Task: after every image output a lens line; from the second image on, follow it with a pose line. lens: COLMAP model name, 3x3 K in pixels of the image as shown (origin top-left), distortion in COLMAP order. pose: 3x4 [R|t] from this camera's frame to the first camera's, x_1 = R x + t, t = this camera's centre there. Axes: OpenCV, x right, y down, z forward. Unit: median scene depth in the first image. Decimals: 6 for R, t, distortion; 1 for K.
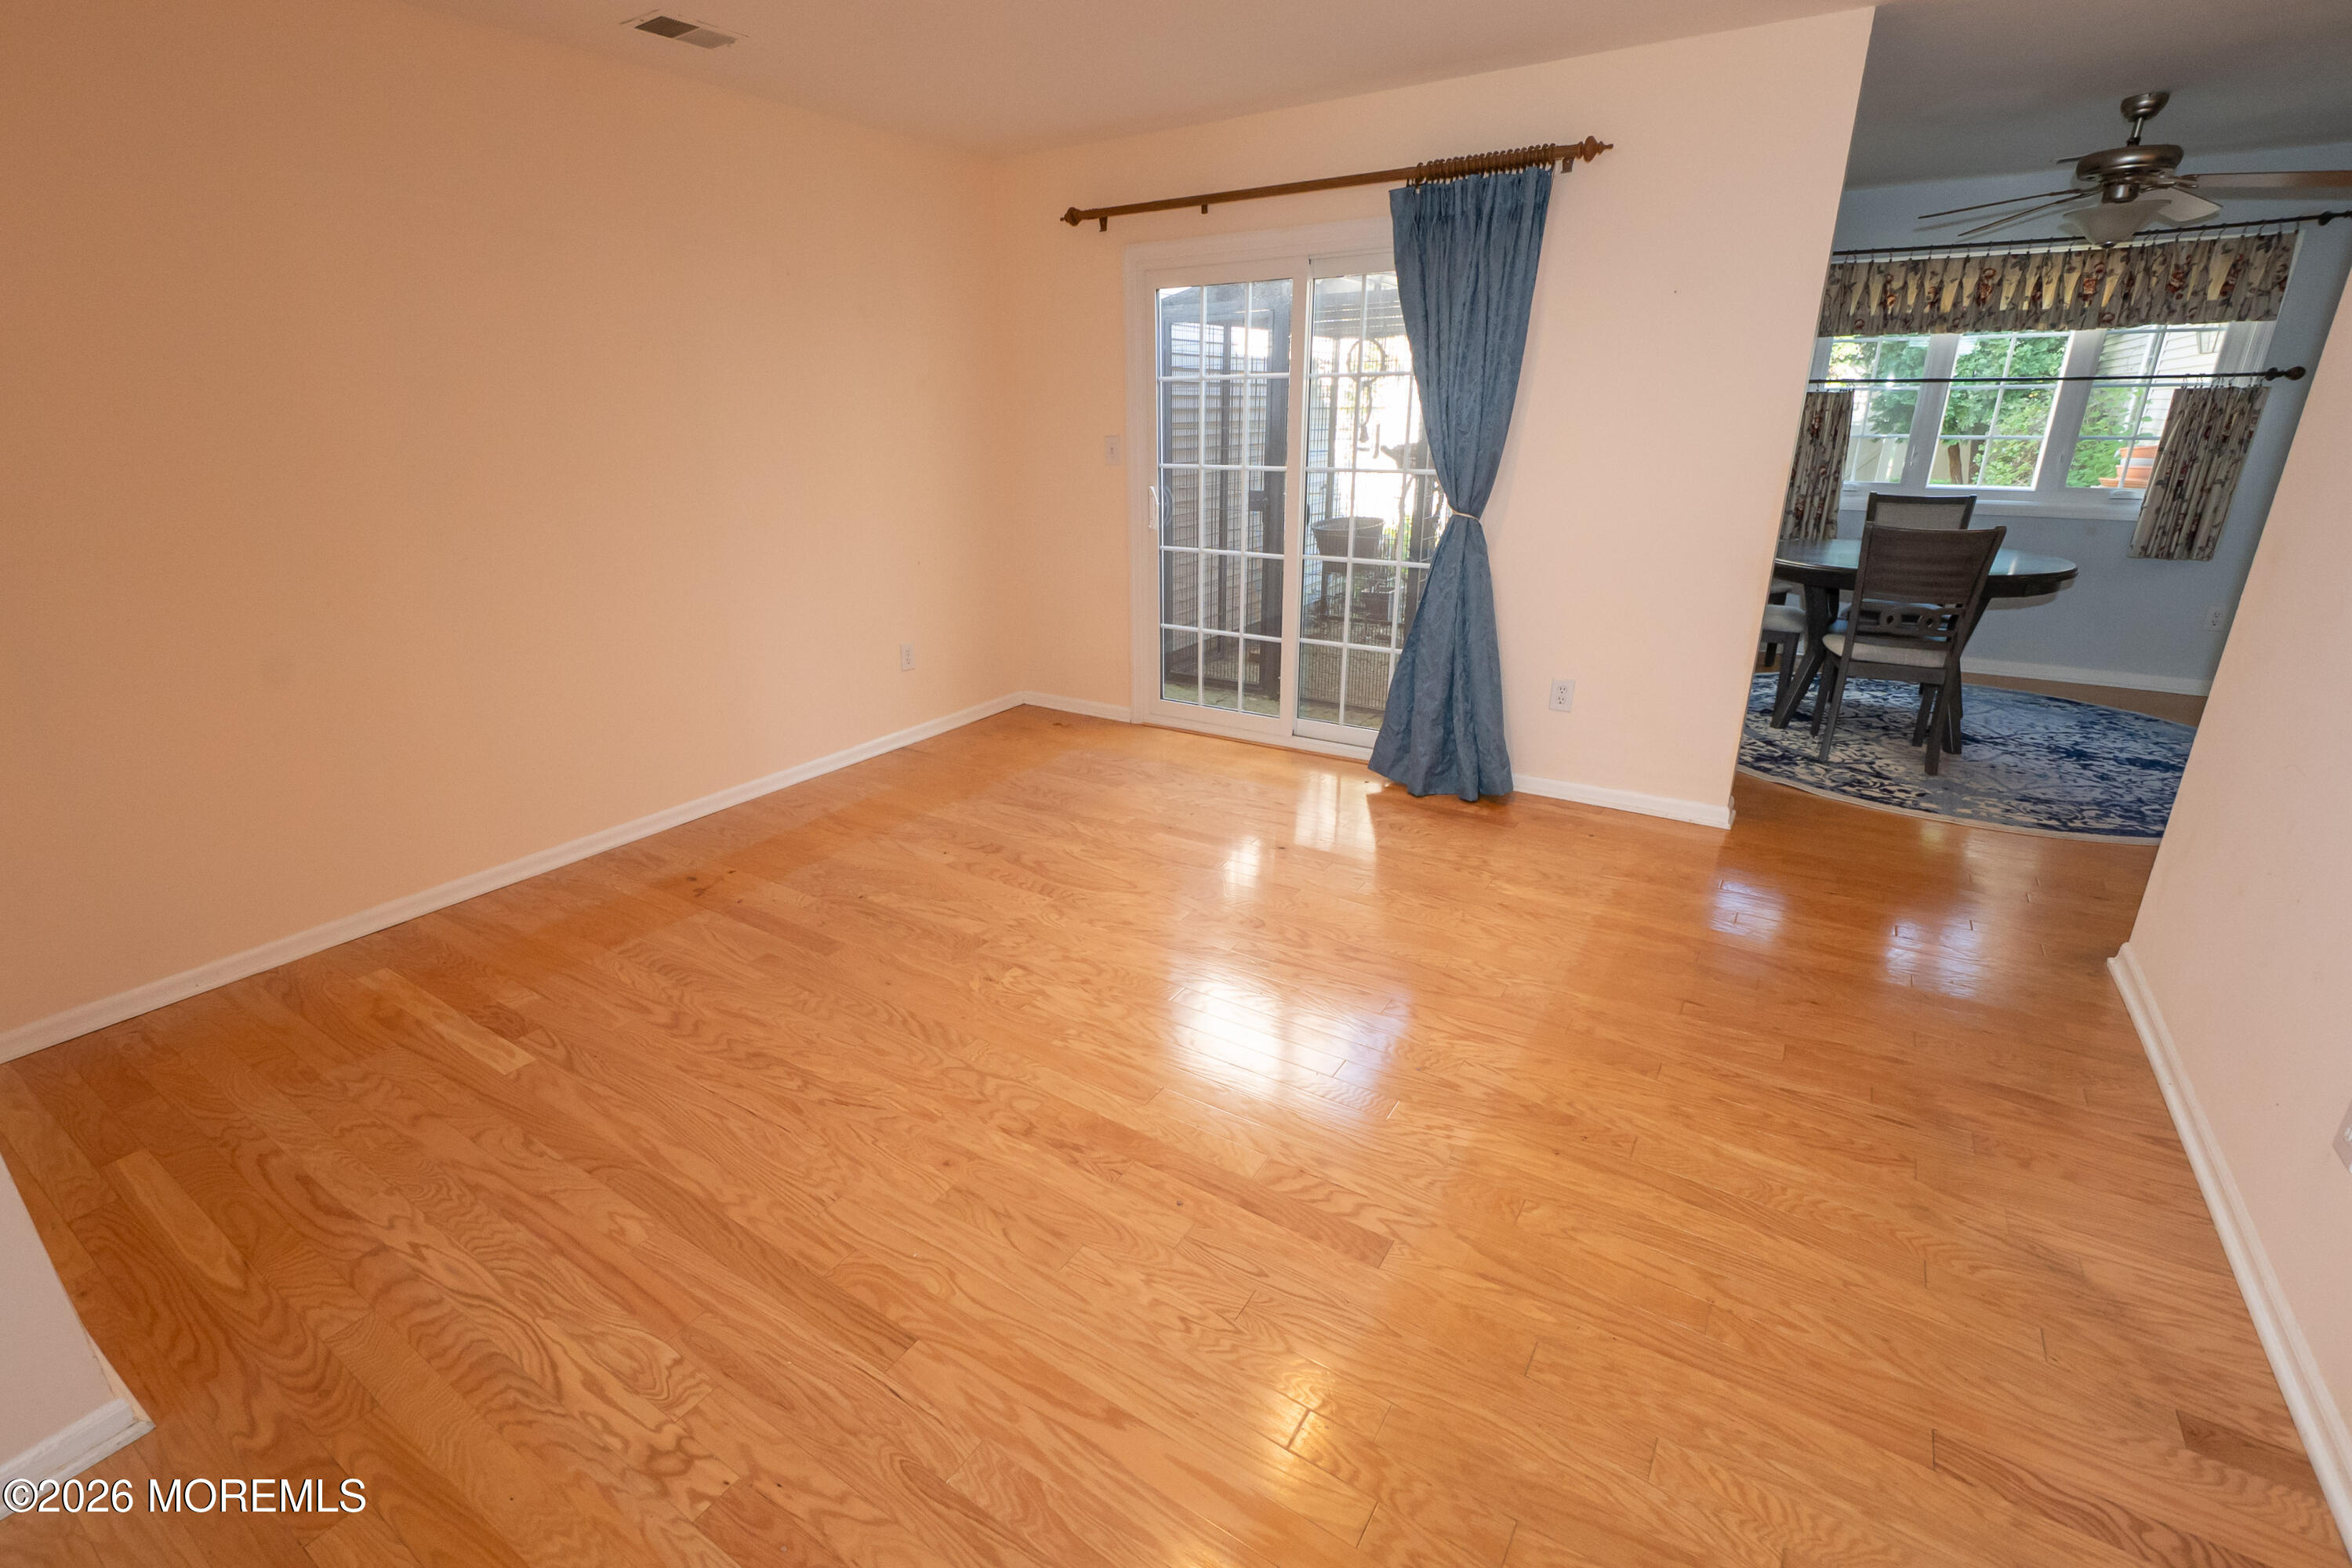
lens RADIAL K [[1033.4, 0, 1171.0], [0, 1033.4, 793.0], [0, 0, 1]] dist [-0.008336, 0.000443]
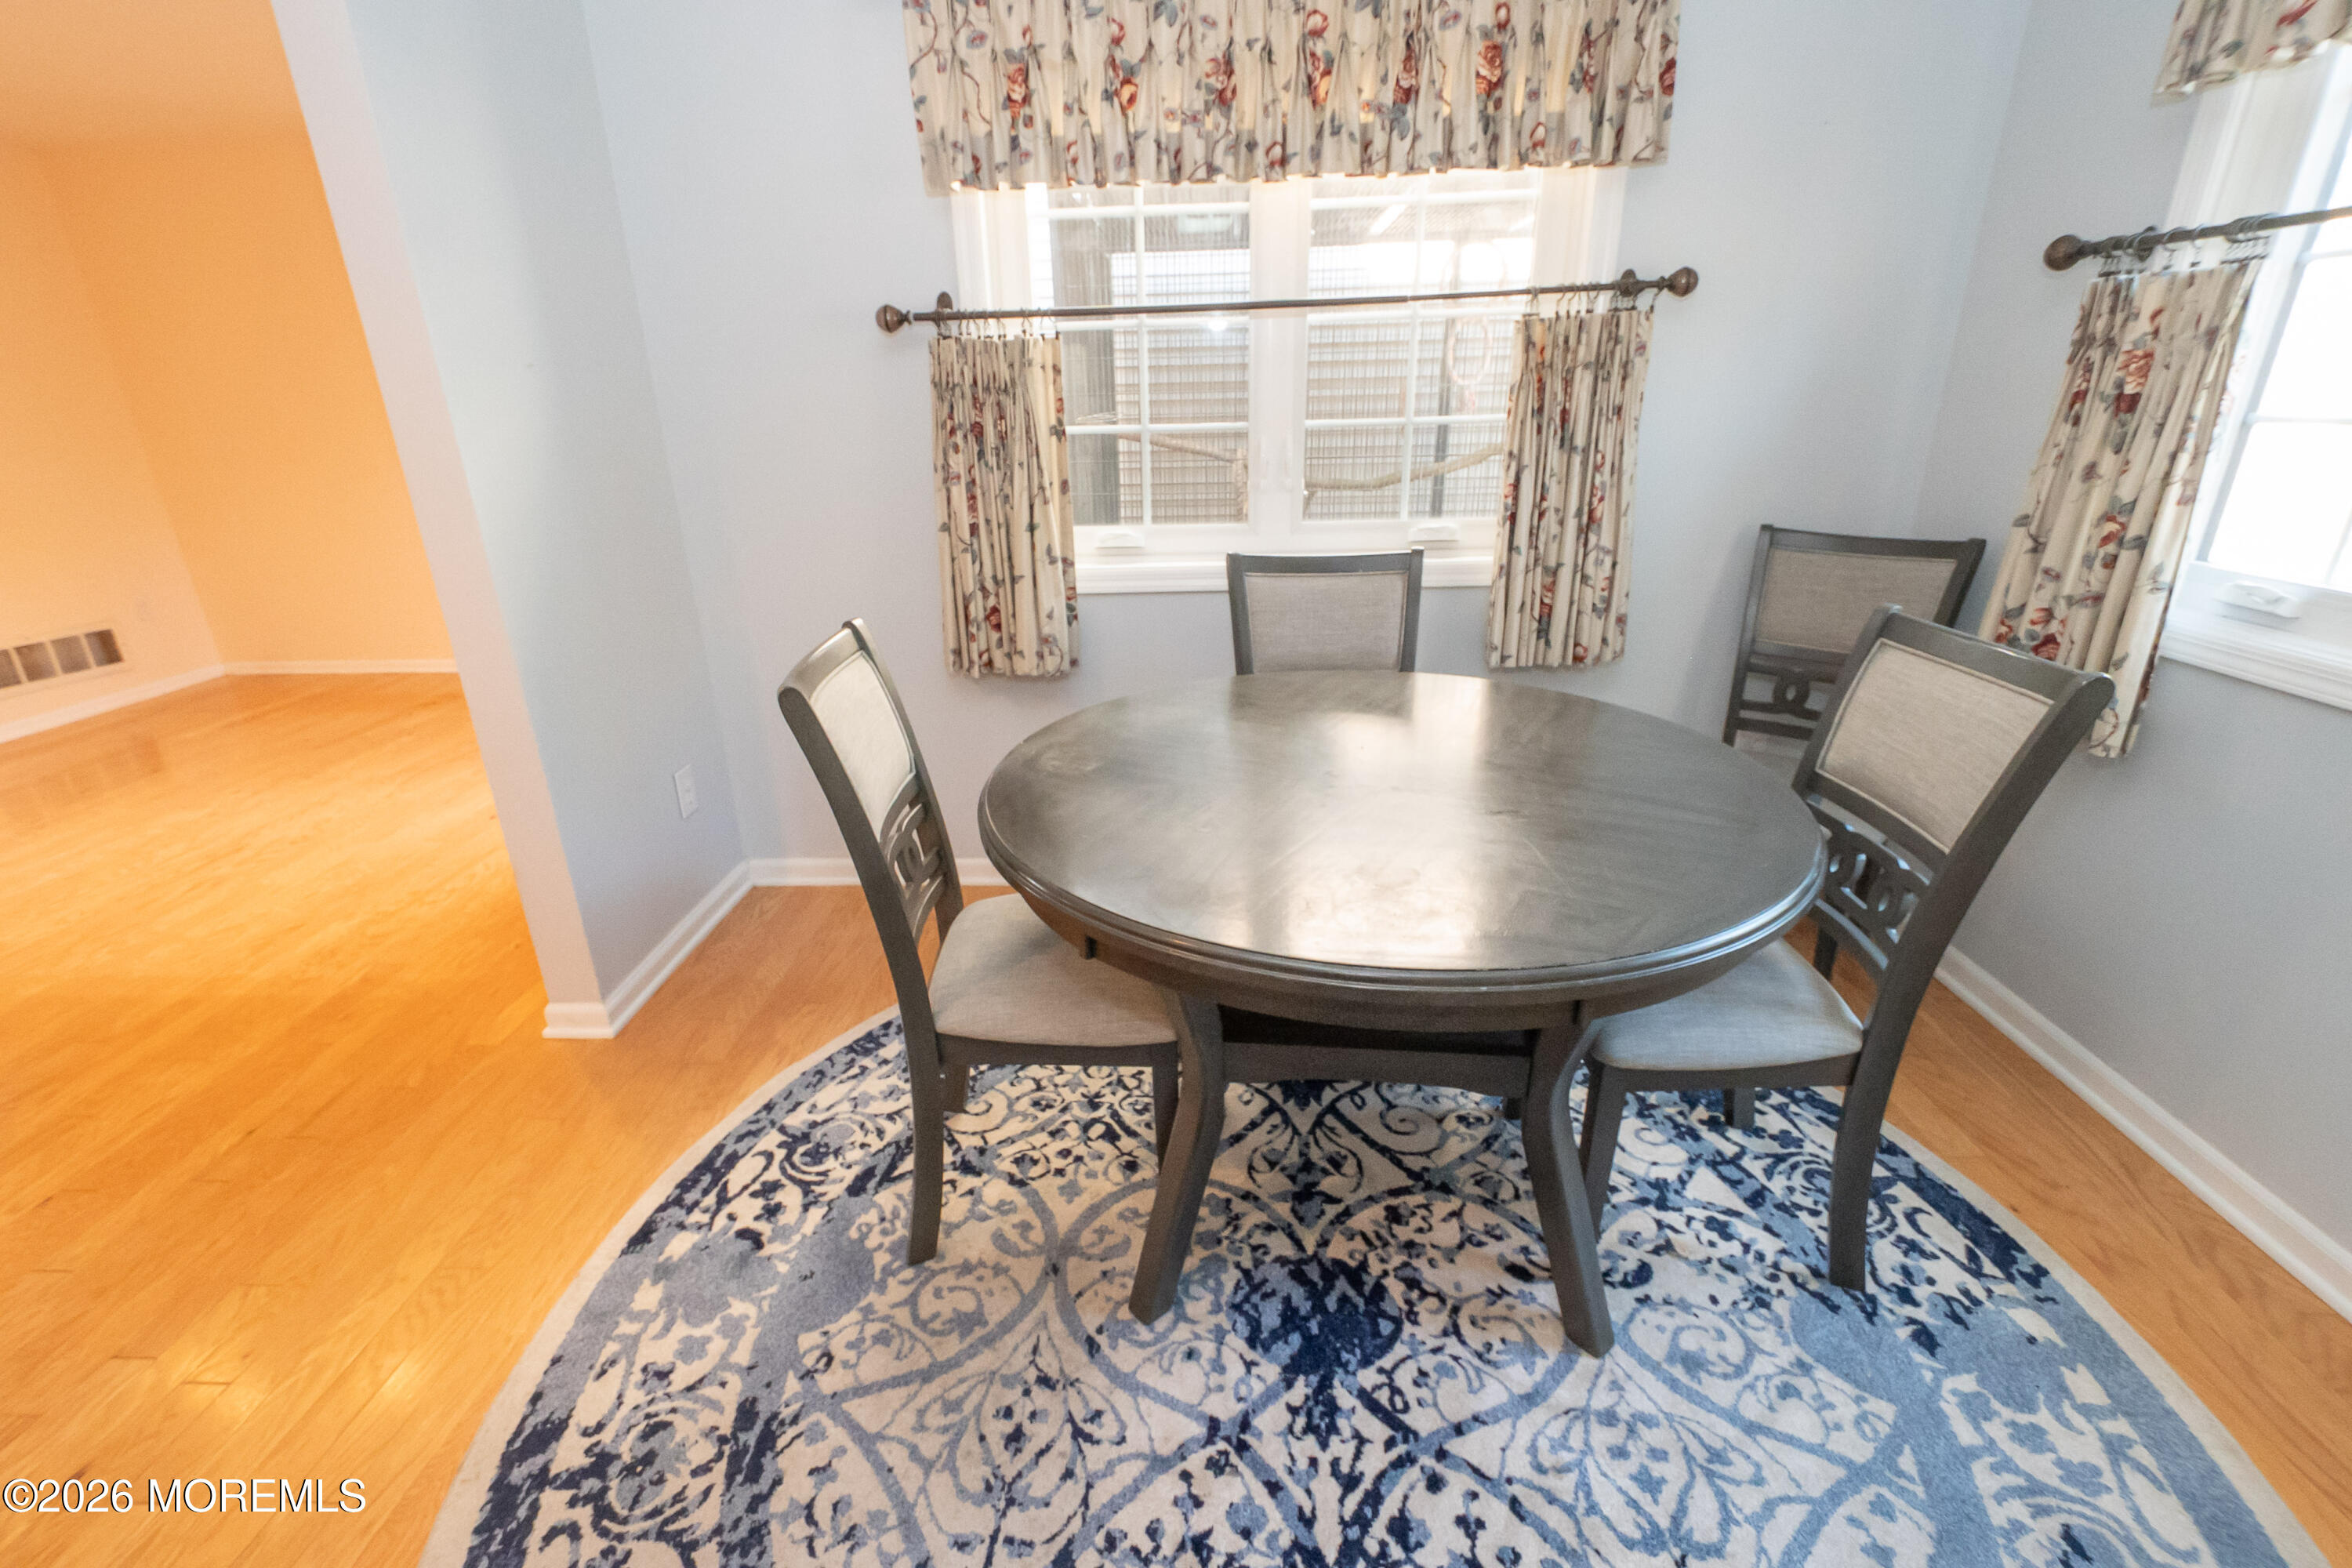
lens RADIAL K [[1033.4, 0, 1168.3], [0, 1033.4, 783.8], [0, 0, 1]] dist [-0.008336, 0.000443]
pose [[0.508170, 0.311503, -0.802950, 1.137125], [-0.281038, 0.941244, 0.187291, -0.322051], [0.814113, 0.130484, 0.565857, 0.884662]]
